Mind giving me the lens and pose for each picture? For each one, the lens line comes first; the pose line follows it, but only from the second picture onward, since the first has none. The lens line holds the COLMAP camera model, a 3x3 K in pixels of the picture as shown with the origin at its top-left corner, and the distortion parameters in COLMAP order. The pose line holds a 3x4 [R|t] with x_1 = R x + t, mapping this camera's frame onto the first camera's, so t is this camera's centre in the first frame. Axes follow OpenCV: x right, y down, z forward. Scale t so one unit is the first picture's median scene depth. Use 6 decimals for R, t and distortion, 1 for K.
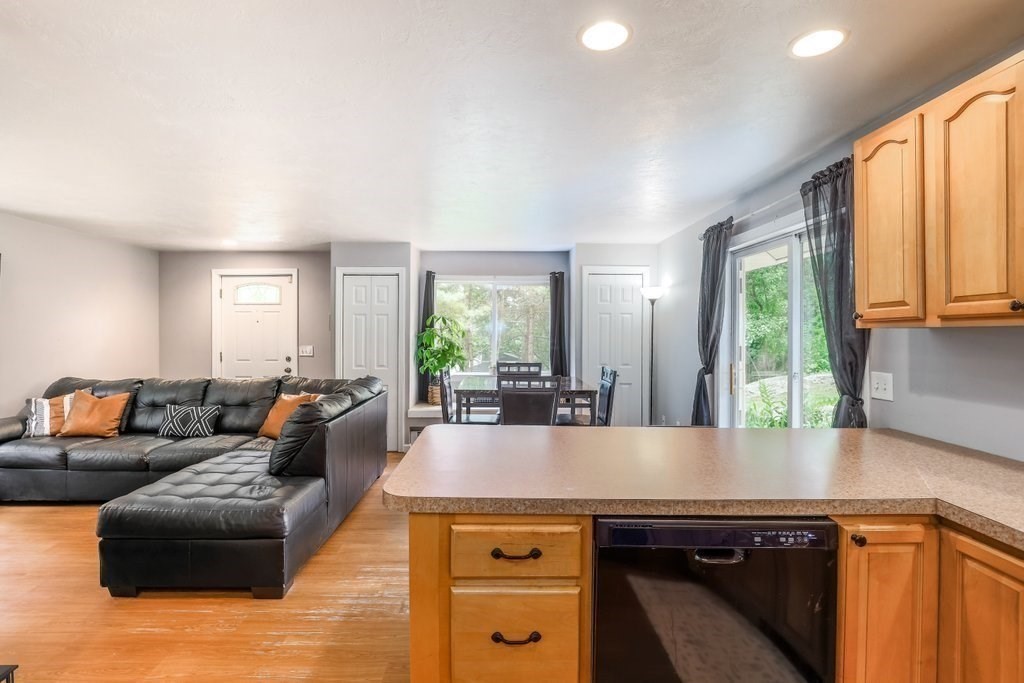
lens RADIAL K [[500.8, 0, 537.2], [0, 500.8, 329.6], [0, 0, 1]] dist [-0.042693, 0.000163]
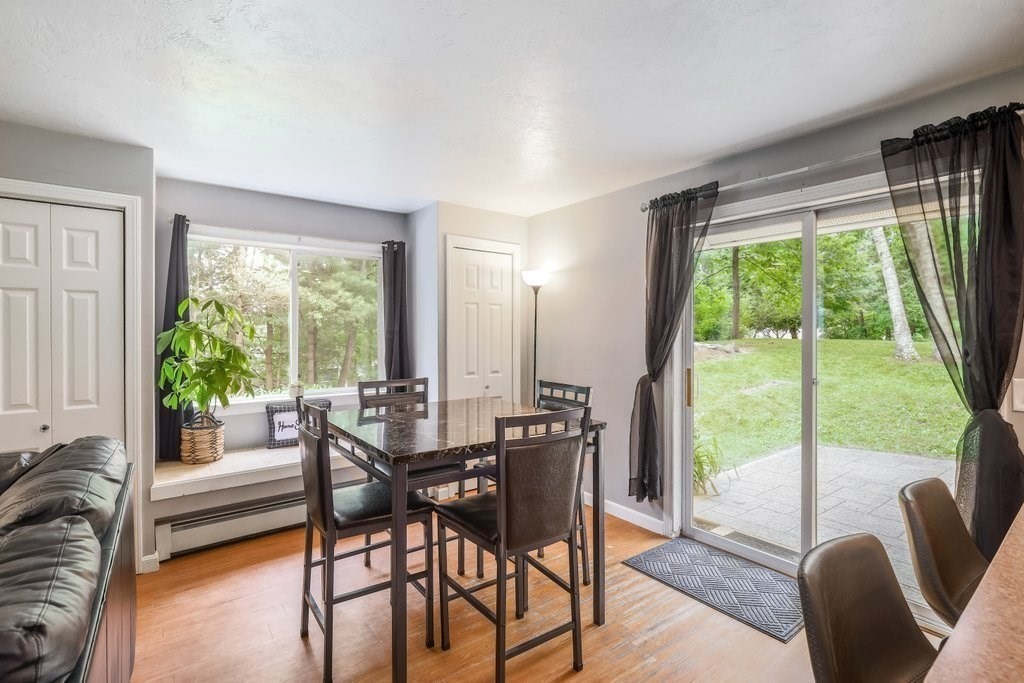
lens RADIAL K [[481.2, 0, 492.2], [0, 481.2, 328.6], [0, 0, 1]] dist [-0.001900, -0.001050]
pose [[0.850063, -0.001110, 0.526680, -0.284564], [0.000079, 0.999998, 0.001981, 0.004749], [-0.526681, -0.001643, 0.850061, 0.529383]]
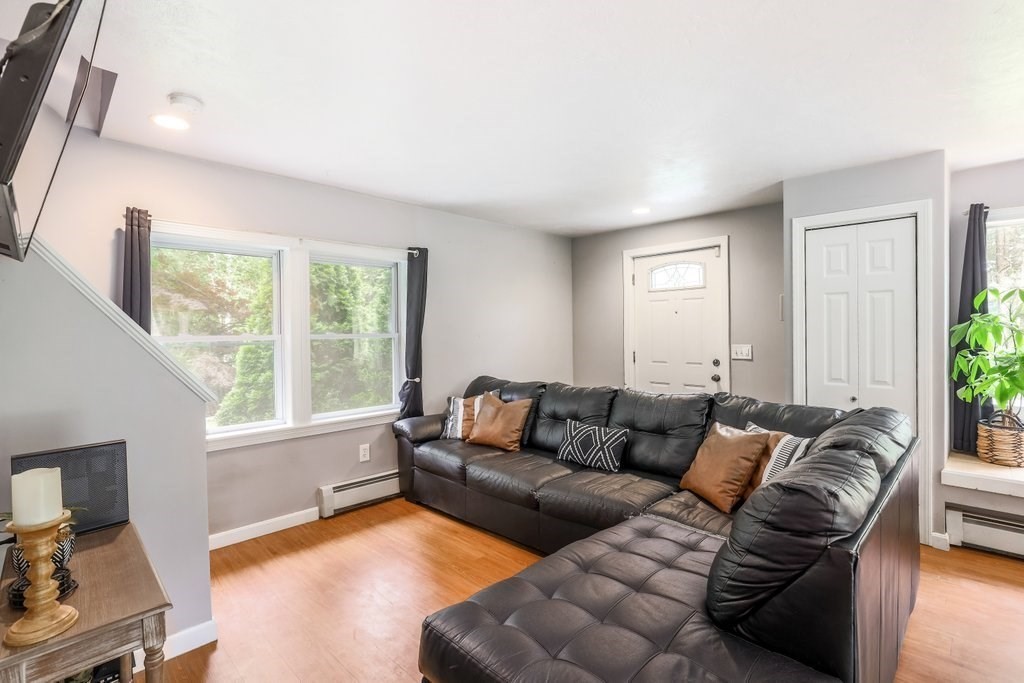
lens RADIAL K [[481.2, 0, 512.3], [0, 481.2, 332.0], [0, 0, 1]] dist [-0.039605, 0.009266]
pose [[0.669564, -0.004304, -0.742742, -0.250166], [0.010731, 0.999935, 0.003880, 0.011747], [0.742677, -0.010569, 0.669566, 0.424662]]
